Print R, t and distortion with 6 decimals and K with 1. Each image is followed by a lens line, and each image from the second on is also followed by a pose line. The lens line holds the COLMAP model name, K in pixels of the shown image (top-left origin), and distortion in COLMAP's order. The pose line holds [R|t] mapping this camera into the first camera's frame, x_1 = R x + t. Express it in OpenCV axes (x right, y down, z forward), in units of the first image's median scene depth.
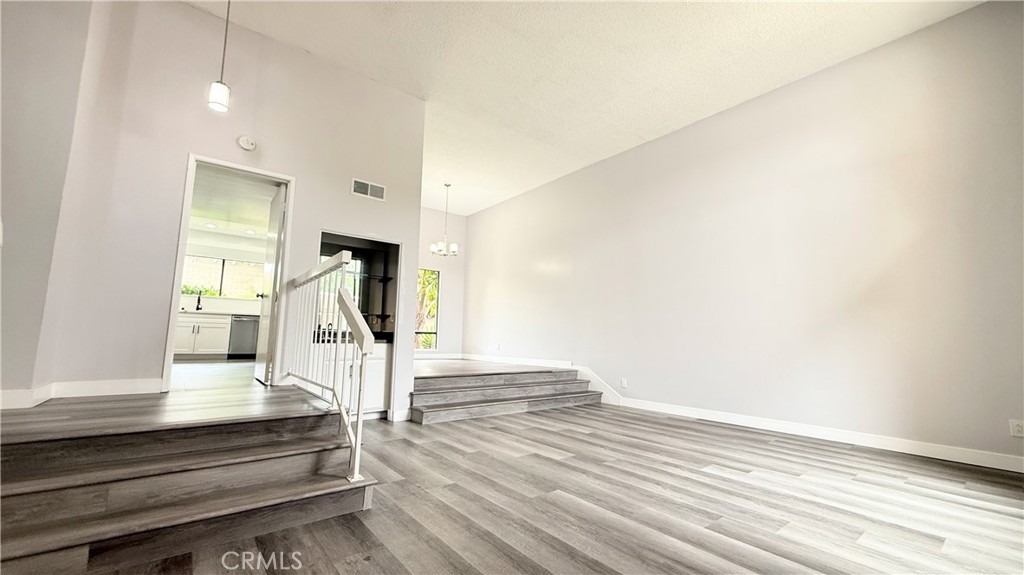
lens RADIAL K [[412.4, 0, 509.9], [0, 412.4, 284.7], [0, 0, 1]] dist [-0.001226, 0.000030]
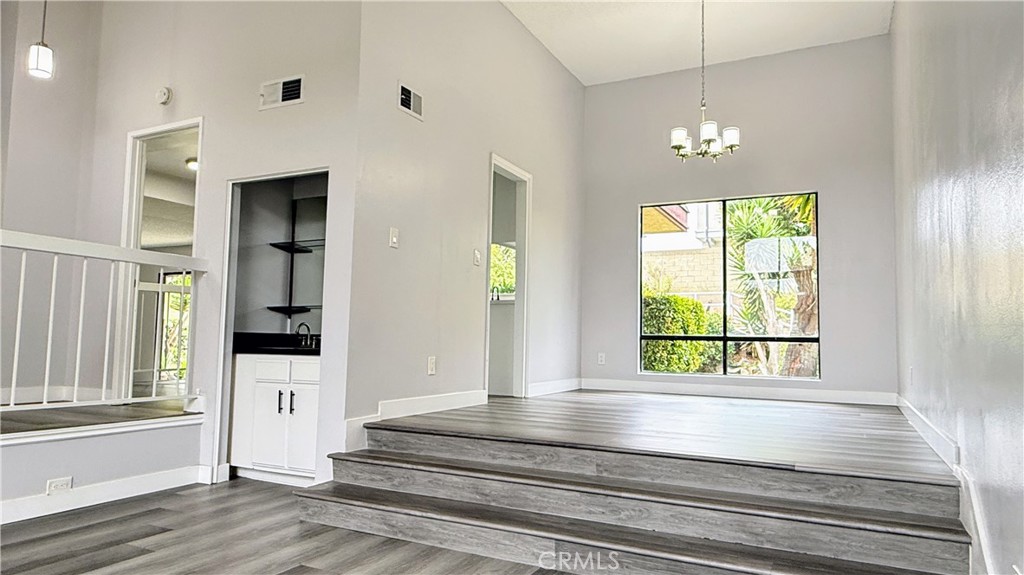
lens RADIAL K [[660.0, 0, 509.1], [0, 660.0, 292.0], [0, 0, 1]] dist [0.006437, 0.000438]
pose [[0.423814, -0.070011, -0.903039, 0.503983], [0.105504, 0.994037, -0.027551, 0.091291], [0.899583, -0.083598, 0.428674, 0.723273]]
